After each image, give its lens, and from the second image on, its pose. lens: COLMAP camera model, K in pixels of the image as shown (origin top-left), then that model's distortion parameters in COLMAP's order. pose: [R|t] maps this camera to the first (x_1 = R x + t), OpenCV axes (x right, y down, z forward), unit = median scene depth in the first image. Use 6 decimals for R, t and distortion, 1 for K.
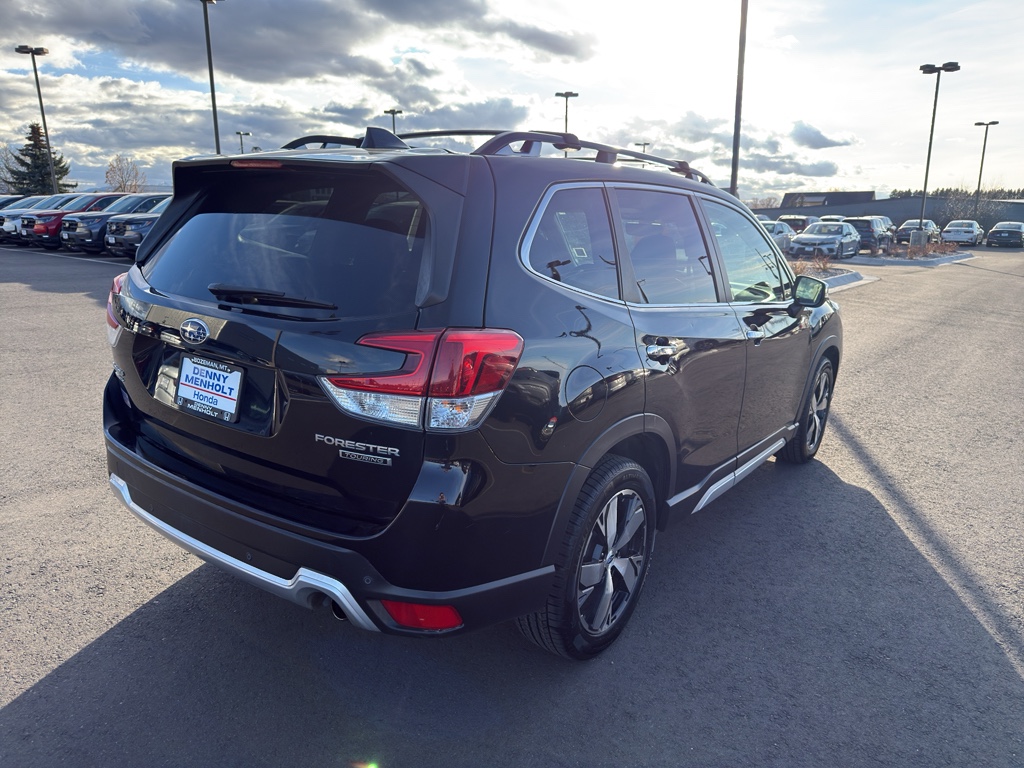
lens RADIAL K [[722.5, 0, 512.0], [0, 722.5, 384.0], [0, 0, 1]] dist [-0.003332, -0.004570]
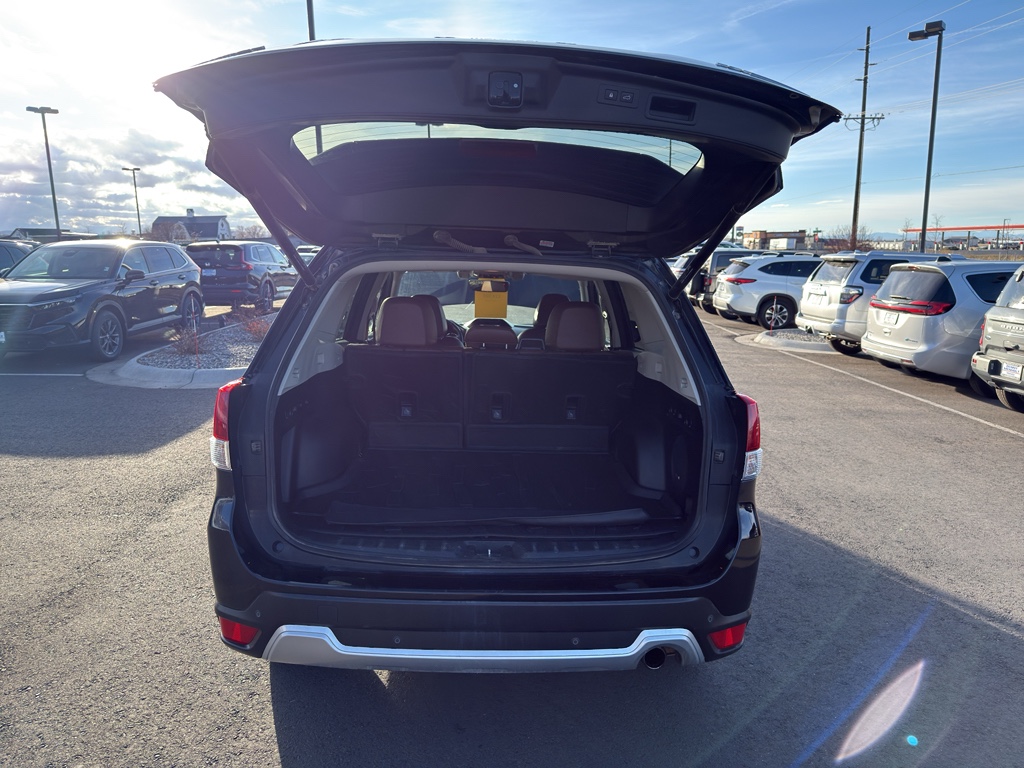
lens RADIAL K [[722.5, 0, 512.0], [0, 722.5, 384.0], [0, 0, 1]] dist [-0.003332, -0.004570]
pose [[0.793336, -0.123492, 0.596128, -0.977430], [0.146285, 0.989190, 0.010239, -0.145275], [-0.590948, 0.079082, 0.802824, 0.186977]]
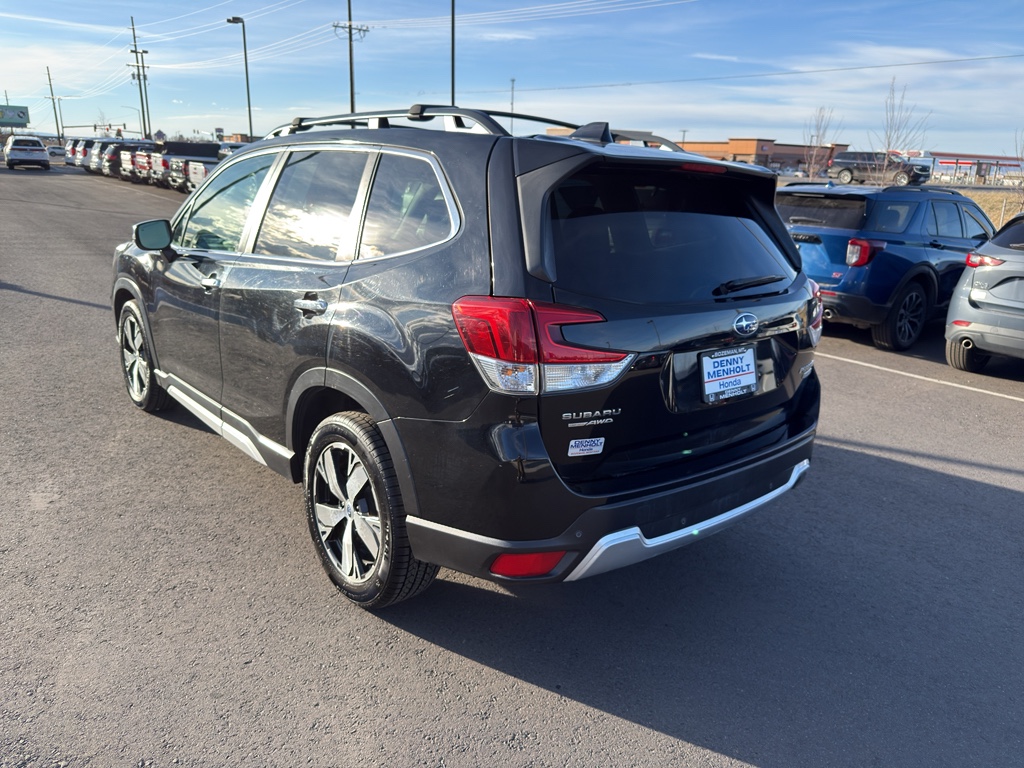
lens RADIAL K [[724.9, 0, 524.9], [0, 724.9, 371.1], [0, 0, 1]] dist [0.000011, -0.008937]
pose [[0.247629, -0.265274, 0.931831, -1.561195], [0.179328, 0.957717, 0.224988, -0.311267], [-0.952114, 0.111390, 0.284729, 0.994794]]
